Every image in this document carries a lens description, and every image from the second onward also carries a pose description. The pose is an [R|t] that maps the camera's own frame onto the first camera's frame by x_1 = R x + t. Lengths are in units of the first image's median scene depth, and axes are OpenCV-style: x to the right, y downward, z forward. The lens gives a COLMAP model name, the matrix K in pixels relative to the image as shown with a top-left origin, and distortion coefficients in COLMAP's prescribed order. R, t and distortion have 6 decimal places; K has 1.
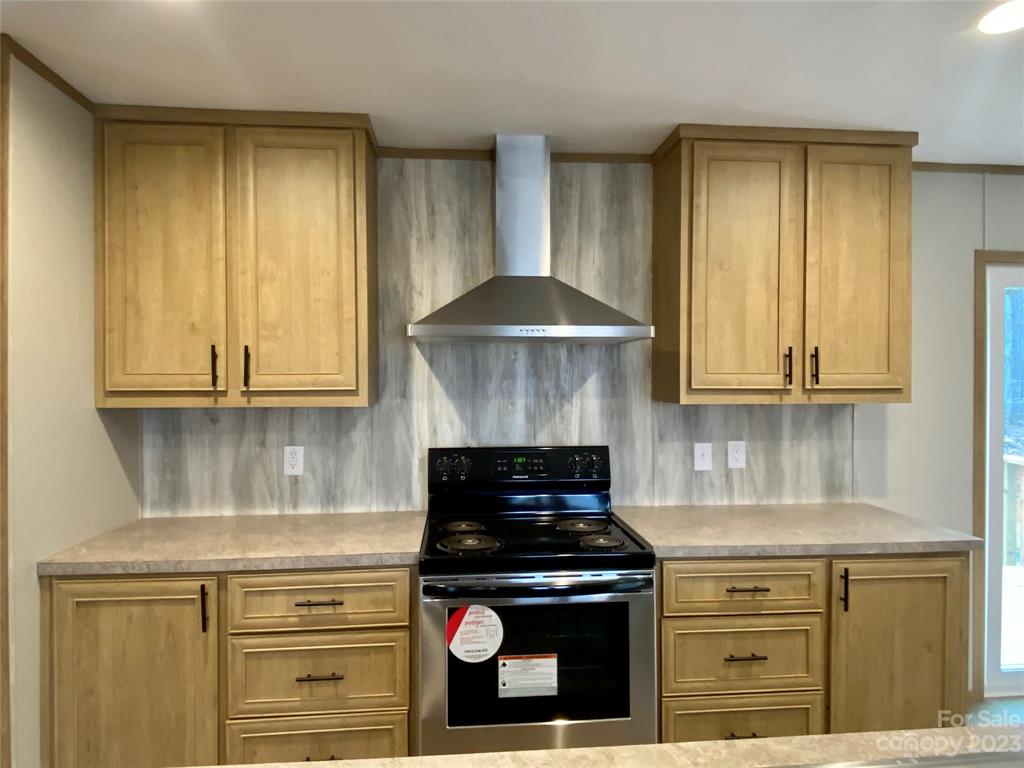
lens RADIAL K [[612.7, 0, 512.0], [0, 612.7, 384.0], [0, 0, 1]] dist [0.005084, -0.000143]
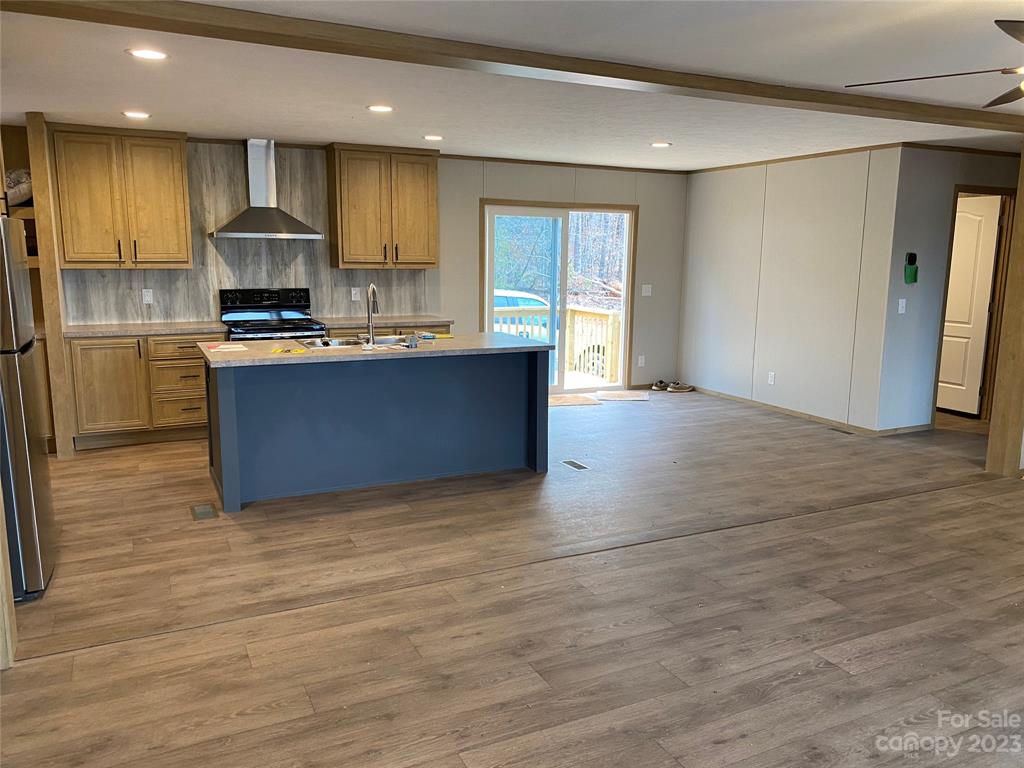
lens RADIAL K [[790.5, 0, 512.0], [0, 790.5, 384.0], [0, 0, 1]] dist [0.096387, -0.181150]
pose [[0.937490, -0.049812, 0.344428, -0.161988], [-0.006198, 0.987157, 0.159635, -0.018812], [-0.347957, -0.151791, 0.925141, -1.997835]]
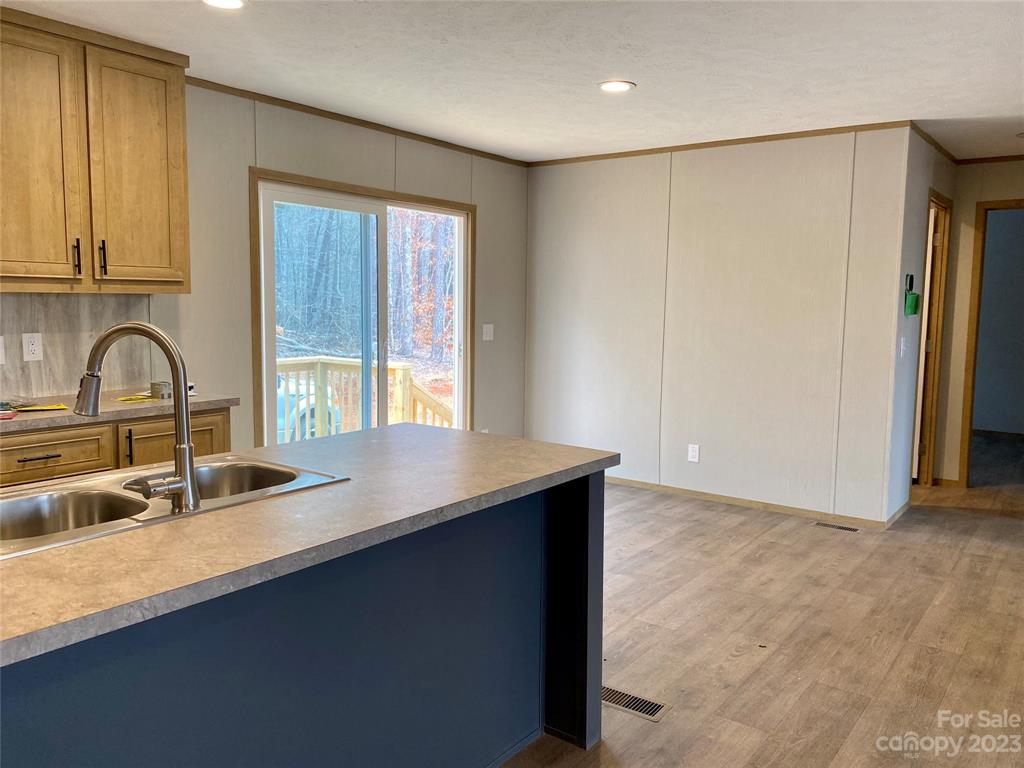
lens RADIAL K [[805.3, 0, 512.0], [0, 805.3, 384.0], [0, 0, 1]] dist [0.005741, -0.003182]
pose [[0.664136, -0.069607, 0.744364, -0.101420], [-0.007360, 0.994999, 0.099611, 0.044255], [-0.747576, -0.071633, 0.660302, -0.488341]]
